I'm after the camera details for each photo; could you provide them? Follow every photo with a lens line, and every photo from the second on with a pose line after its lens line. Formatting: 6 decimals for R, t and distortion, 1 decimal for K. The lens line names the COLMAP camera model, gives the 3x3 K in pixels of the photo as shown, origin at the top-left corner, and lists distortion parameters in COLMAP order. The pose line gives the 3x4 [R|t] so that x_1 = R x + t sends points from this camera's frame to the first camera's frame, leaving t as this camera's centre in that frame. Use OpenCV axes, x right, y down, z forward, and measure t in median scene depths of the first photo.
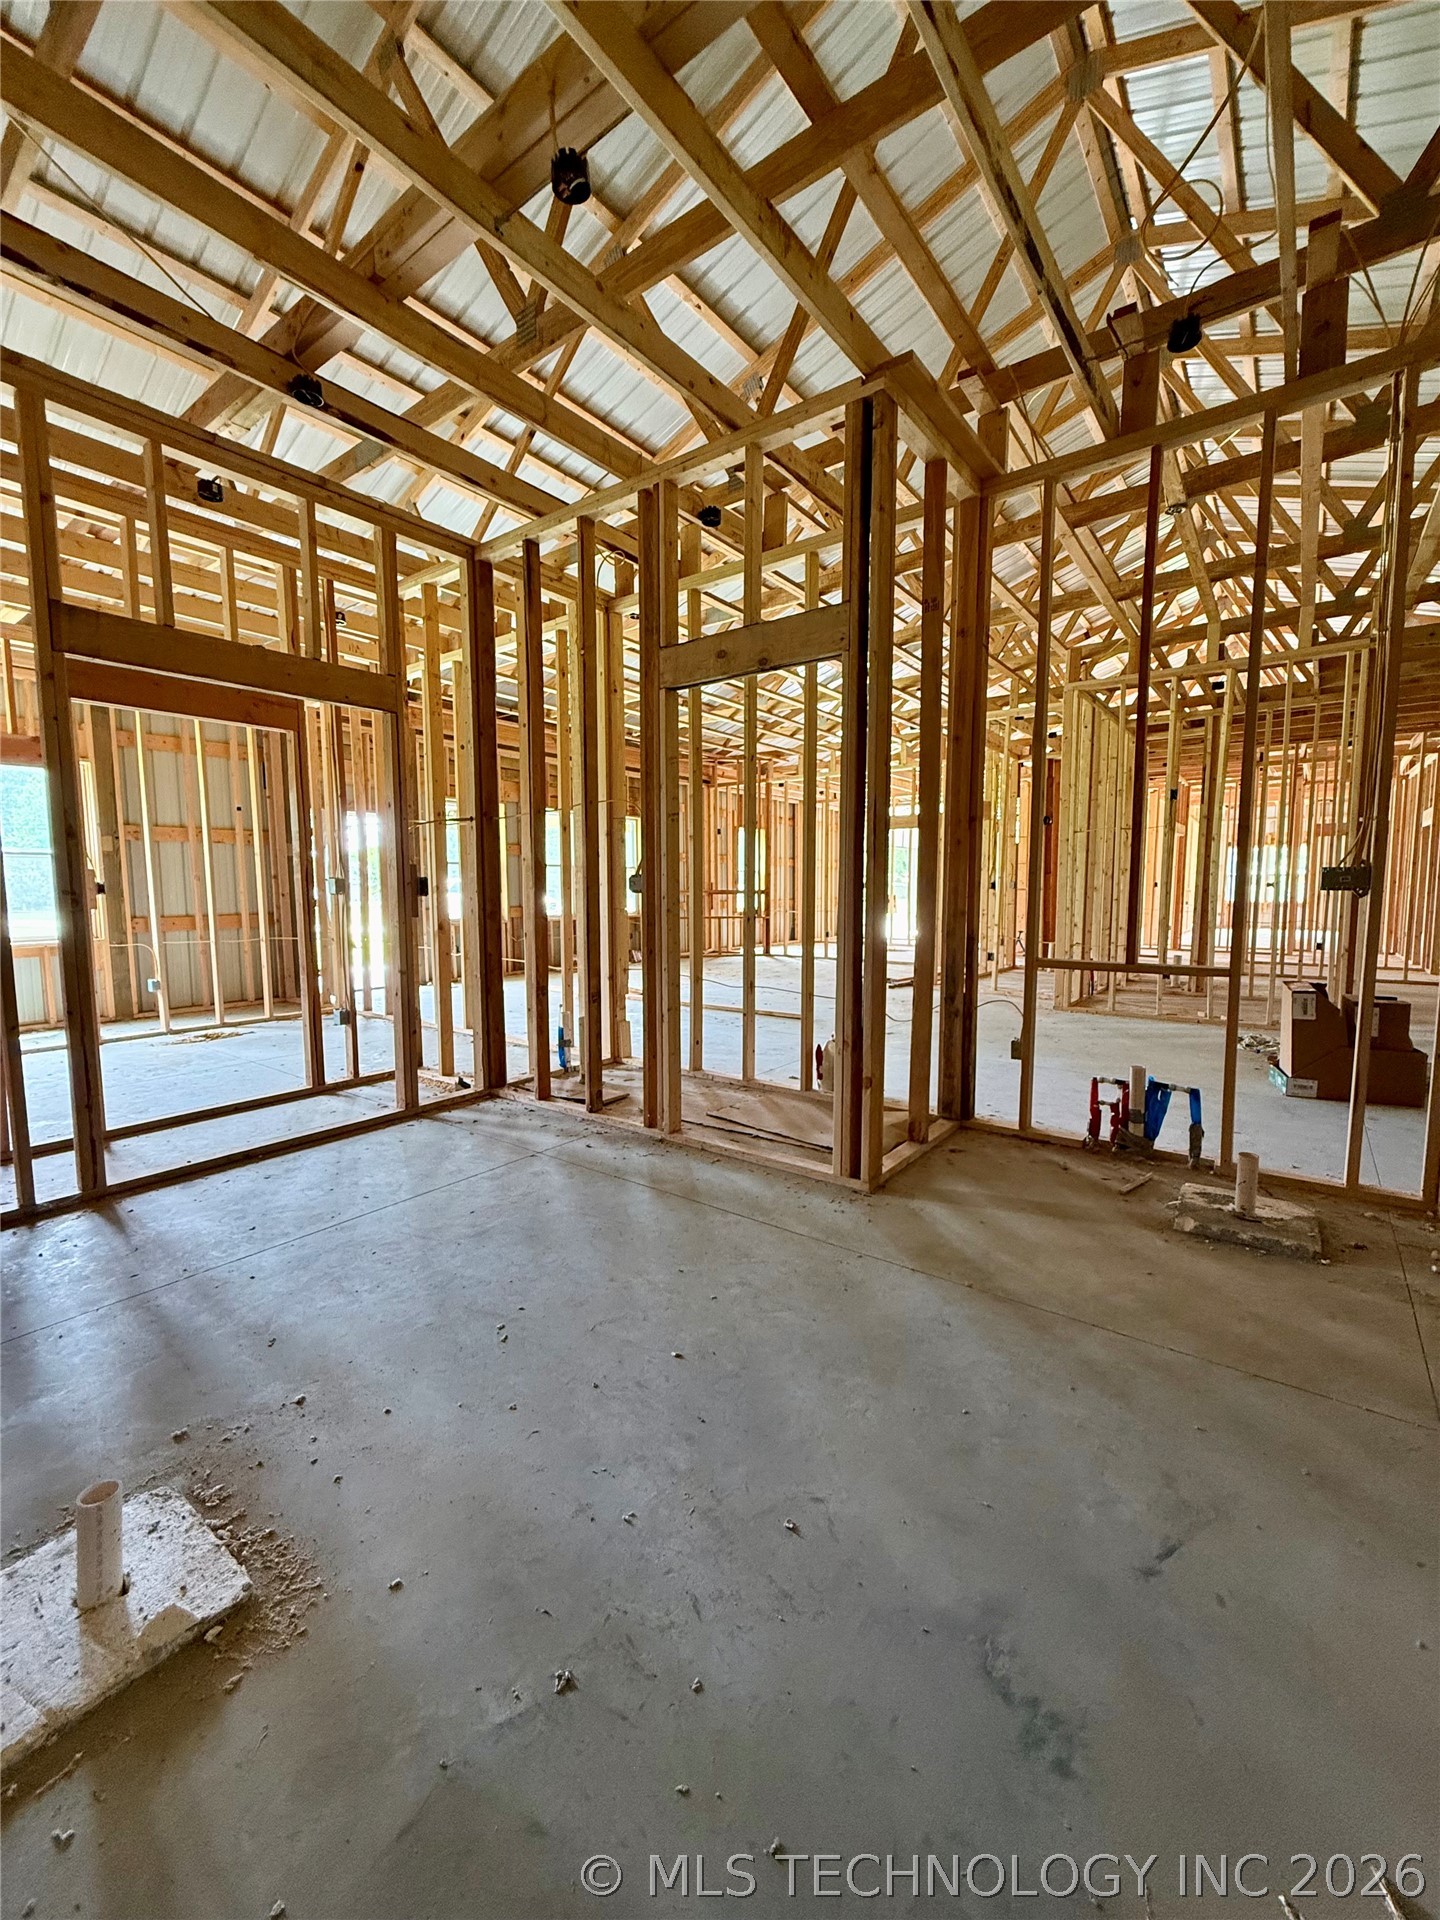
lens RADIAL K [[771.2, 0, 720.0], [0, 771.2, 960.0], [0, 0, 1]] dist [0.000557, -0.000285]
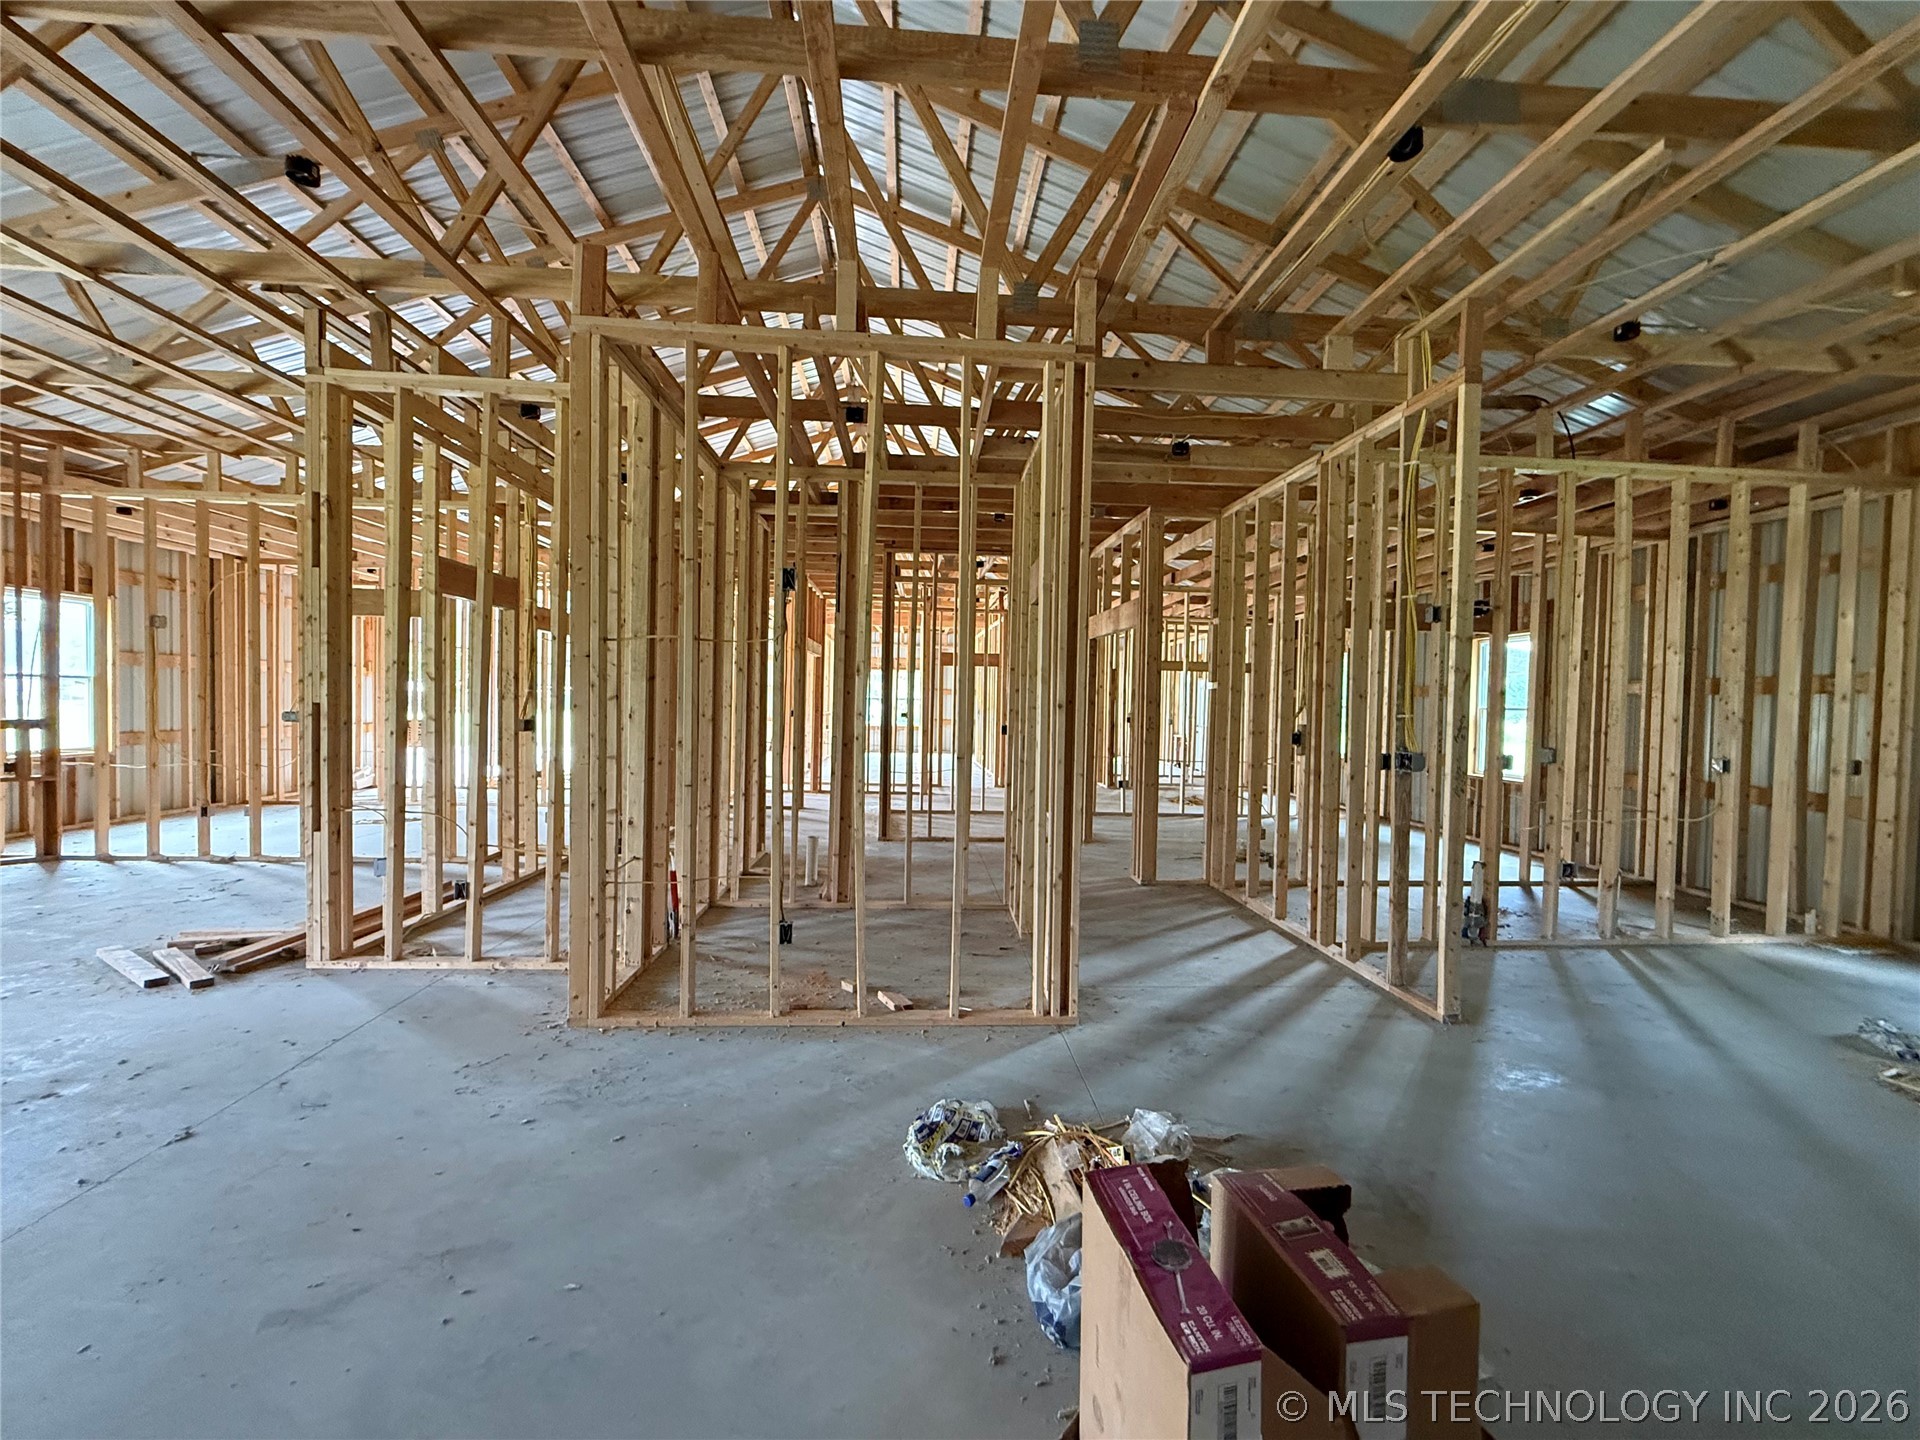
lens RADIAL K [[771.2, 0, 962.7], [0, 771.2, 723.5], [0, 0, 1]] dist [0.000557, -0.000285]
pose [[0.755676, 0.001572, 0.654943, 0.236527], [0.036608, 0.998332, -0.044635, -0.063909], [-0.653921, 0.057706, 0.754359, 0.379191]]
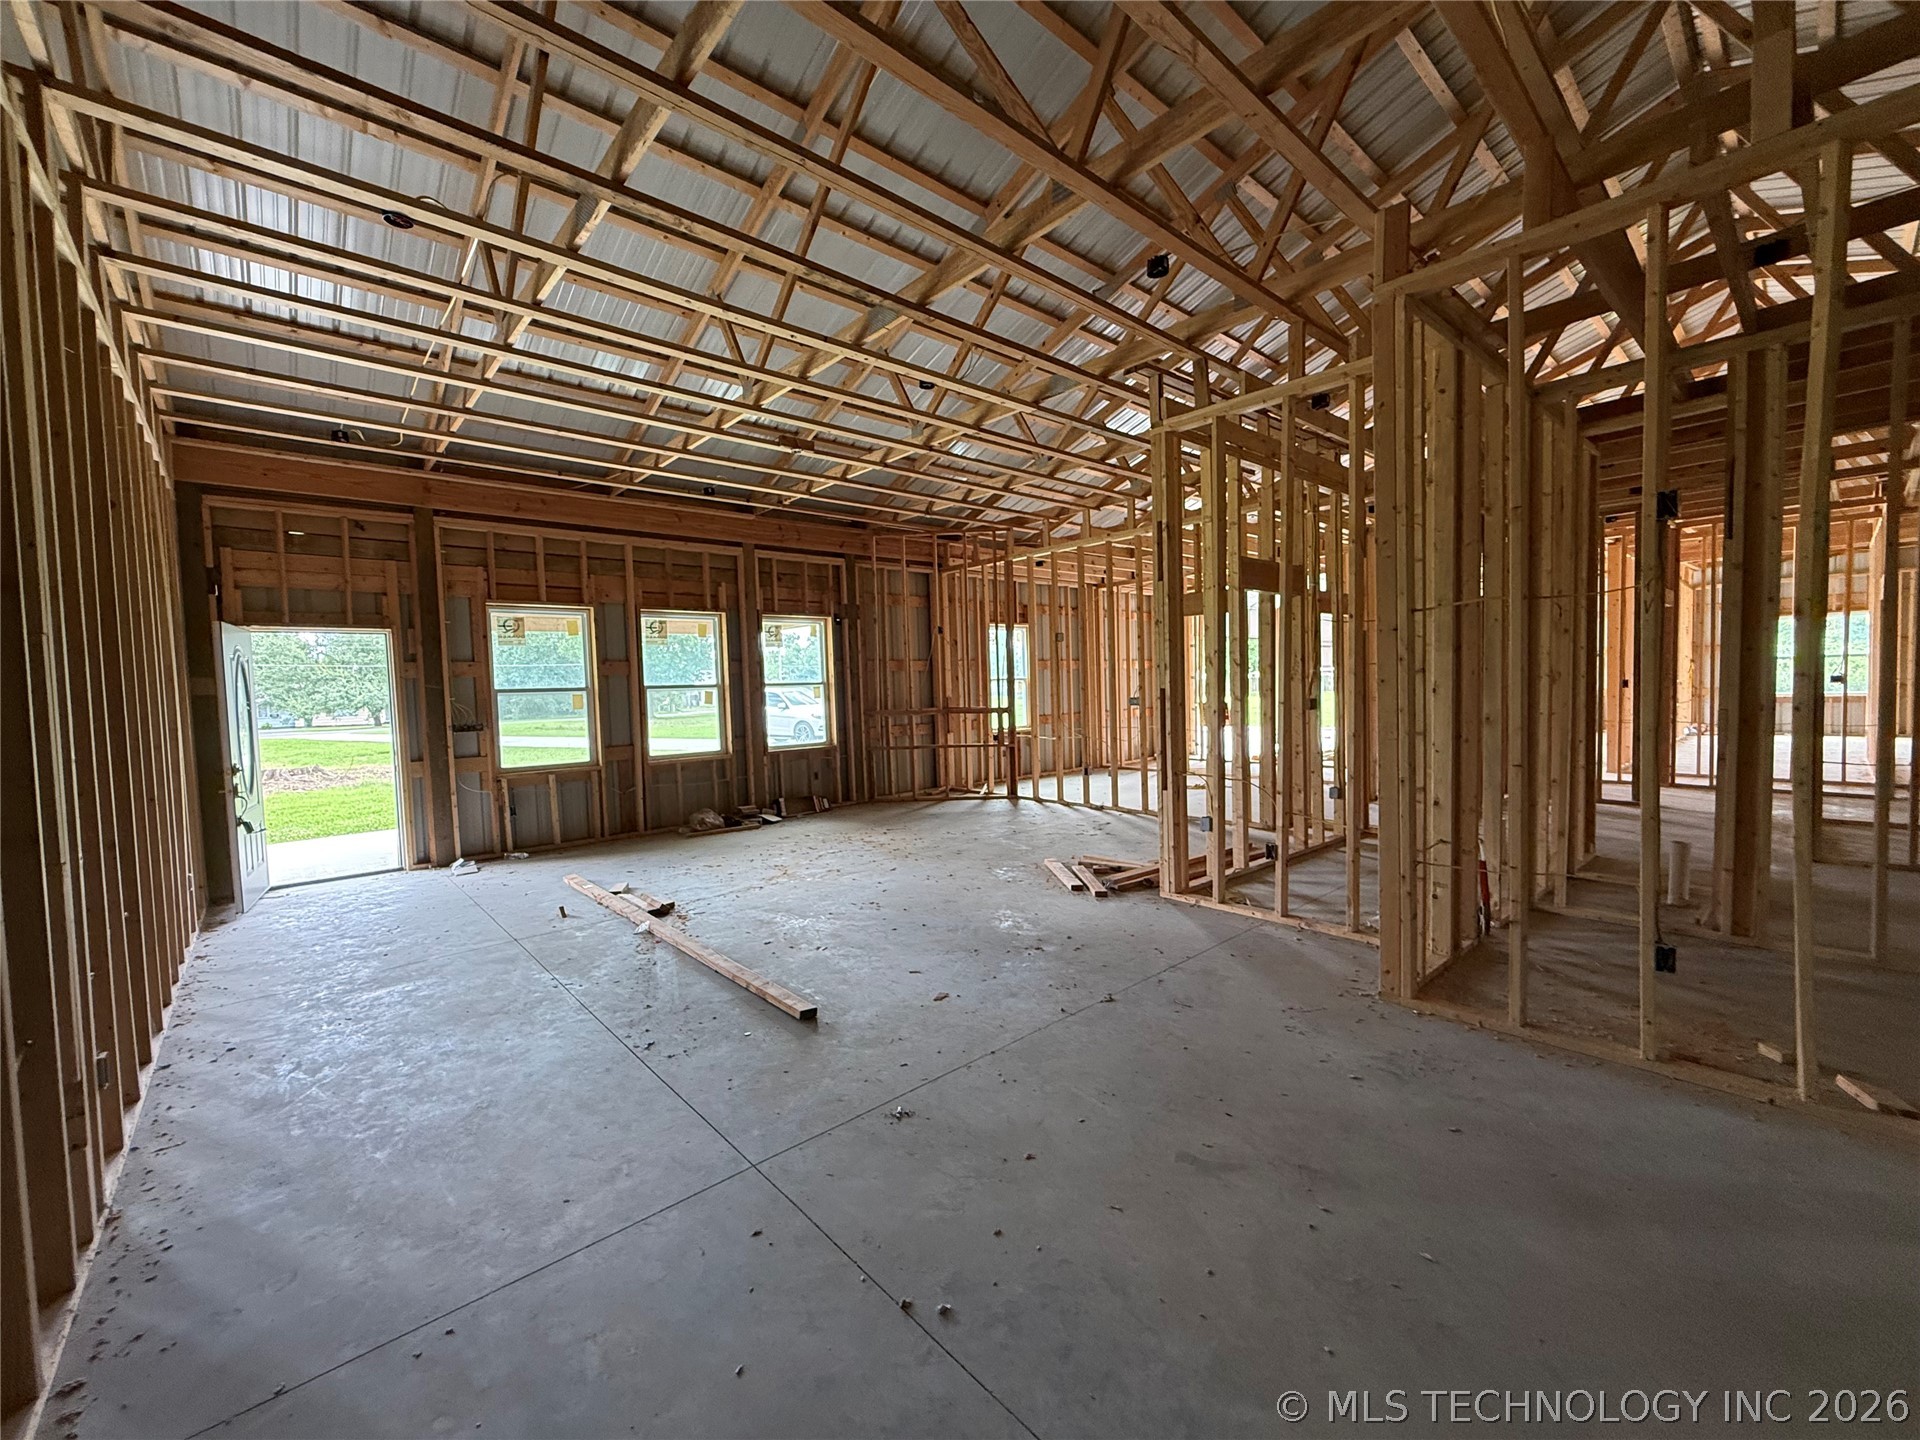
lens RADIAL K [[771.2, 0, 962.7], [0, 771.2, 723.5], [0, 0, 1]] dist [0.000557, -0.000285]
pose [[0.980619, -0.016246, -0.195248, 0.214854], [0.008155, 0.999077, -0.042170, -0.061635], [0.195753, 0.039761, 0.979847, 0.379413]]
